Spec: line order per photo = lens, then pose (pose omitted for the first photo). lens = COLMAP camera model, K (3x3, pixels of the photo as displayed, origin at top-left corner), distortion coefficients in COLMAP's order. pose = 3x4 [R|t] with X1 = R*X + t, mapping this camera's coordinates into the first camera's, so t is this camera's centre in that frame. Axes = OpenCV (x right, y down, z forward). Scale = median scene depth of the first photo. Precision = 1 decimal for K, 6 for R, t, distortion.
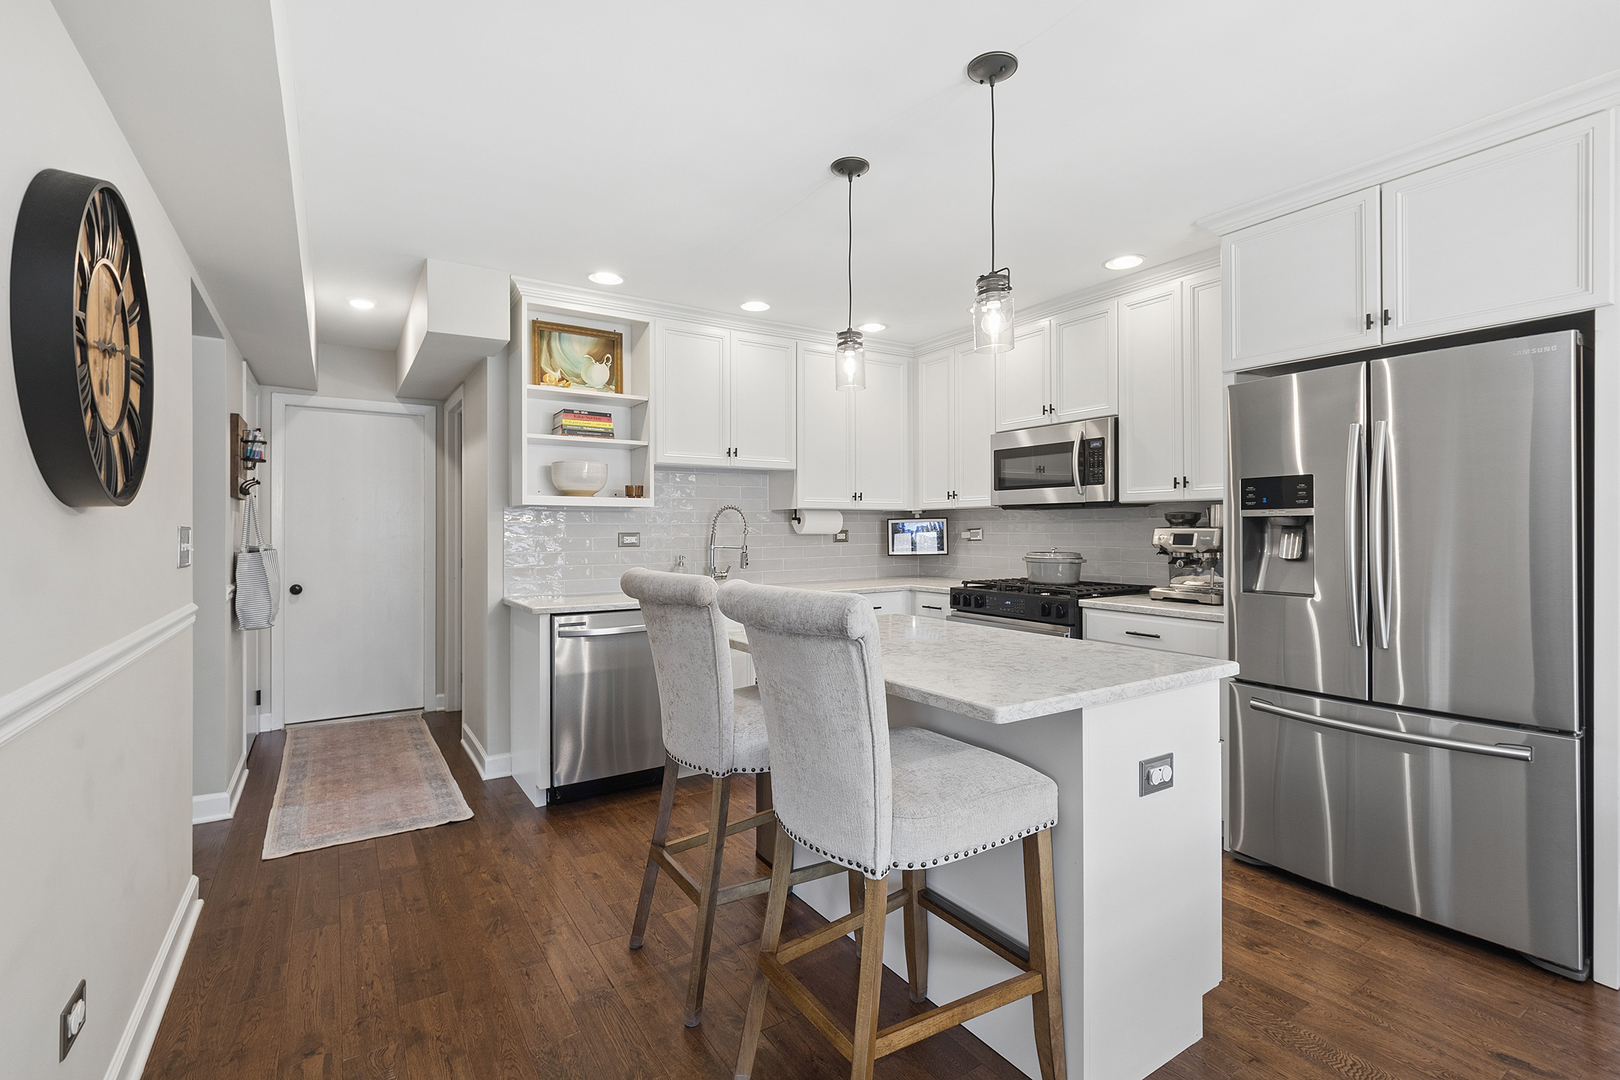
lens RADIAL K [[726.1, 0, 810.1], [0, 726.1, 528.1], [0, 0, 1]] dist [0.003616, -0.003003]
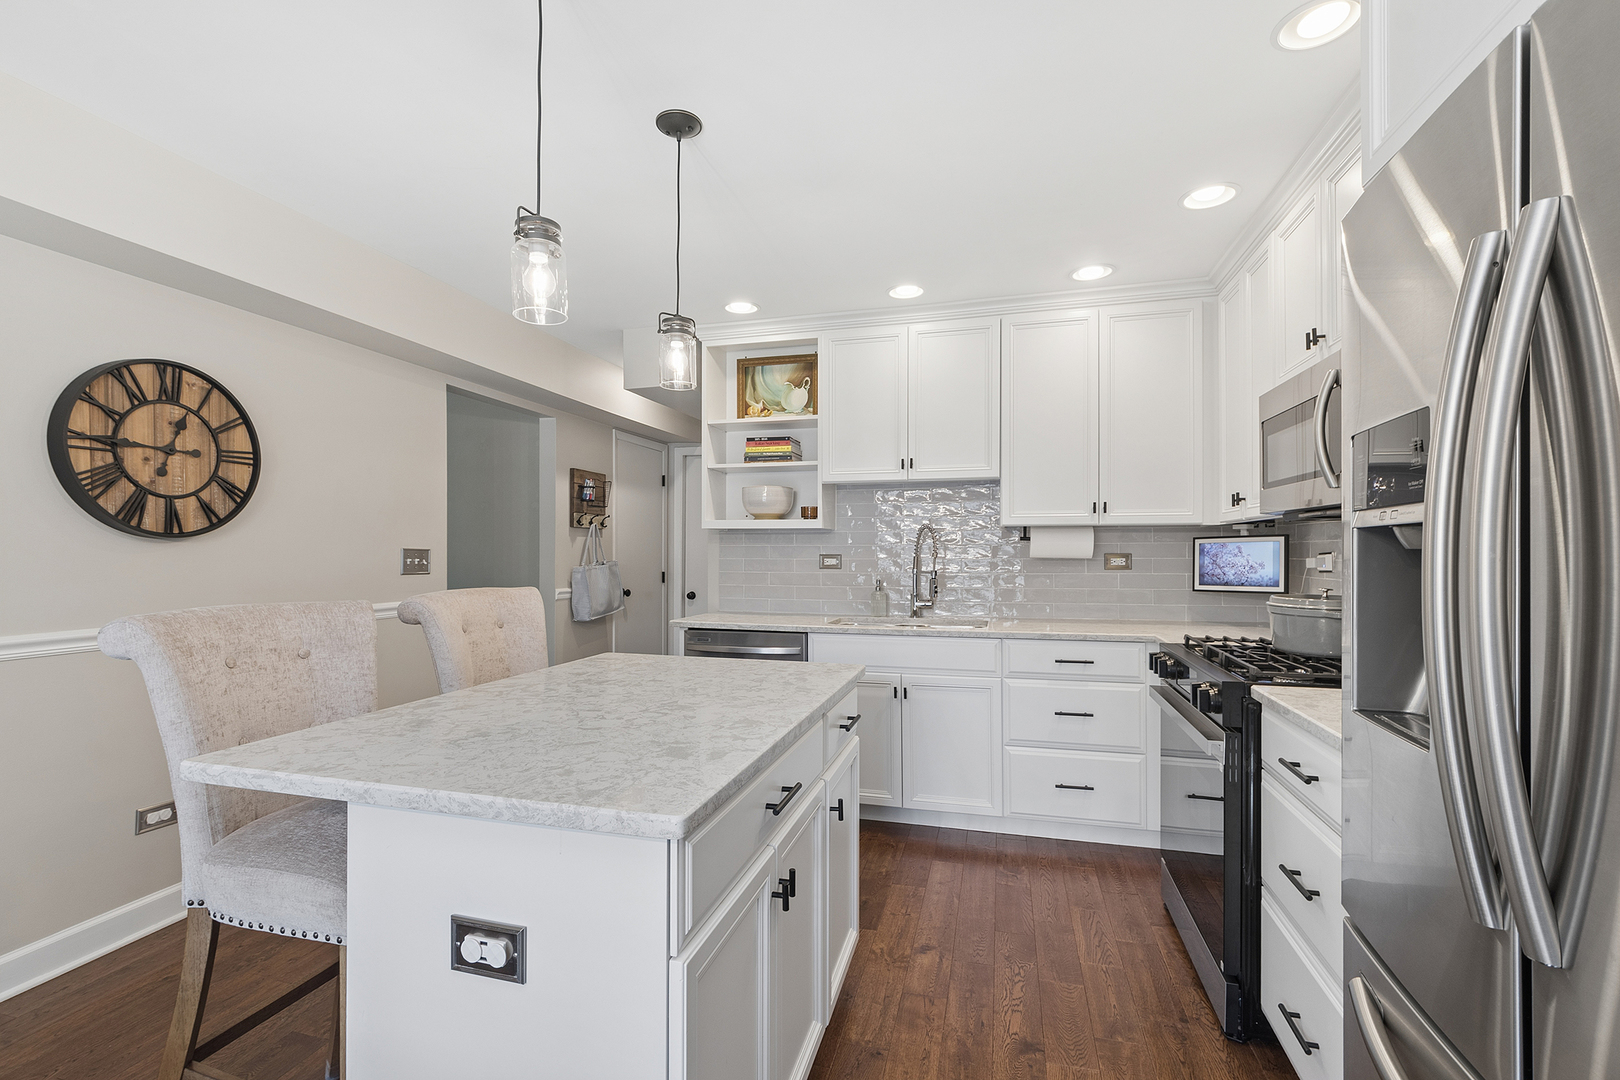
lens RADIAL K [[726.1, 0, 803.3], [0, 726.1, 538.7], [0, 0, 1]] dist [0.003616, -0.003003]
pose [[0.656128, -0.008393, -0.754603, 0.544161], [-0.001620, 0.999920, -0.012530, -0.003036], [0.754648, 0.009444, 0.656062, 0.382851]]
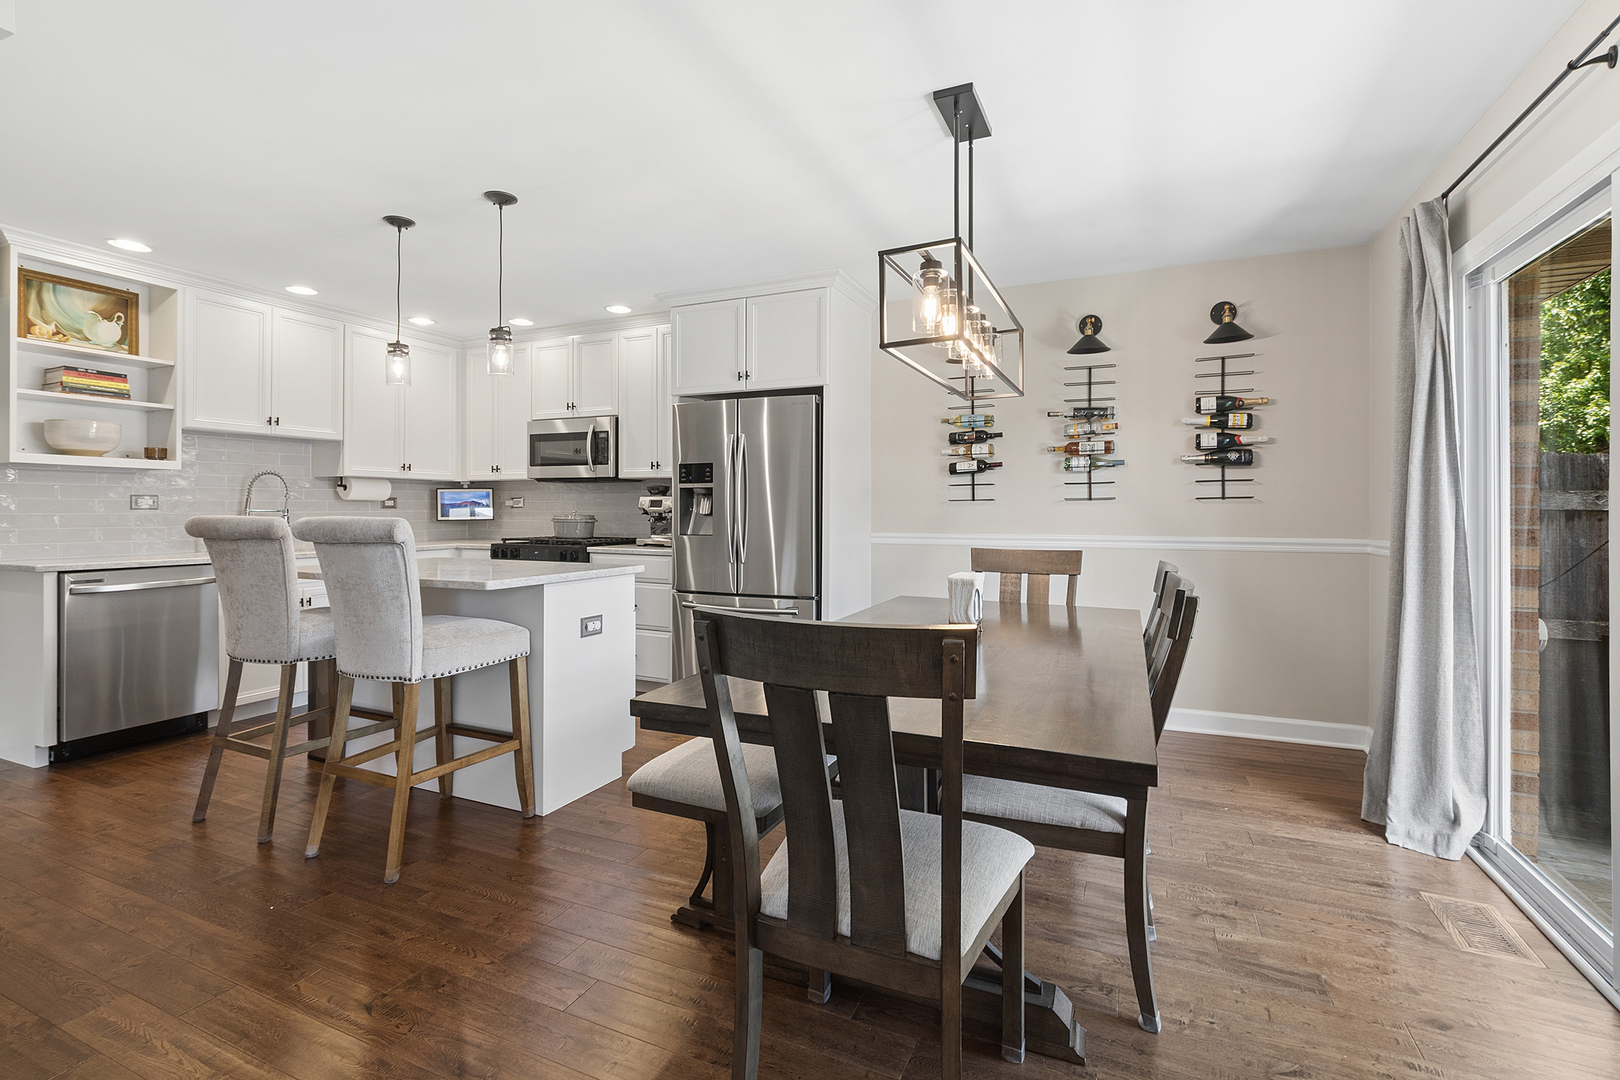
lens RADIAL K [[726.1, 0, 799.6], [0, 726.1, 511.0], [0, 0, 1]] dist [0.003616, -0.003003]
pose [[0.848972, 0.005412, 0.528409, -0.016239], [-0.007810, 0.999967, 0.002307, 0.022055], [-0.528379, -0.006085, 0.848987, -0.367772]]
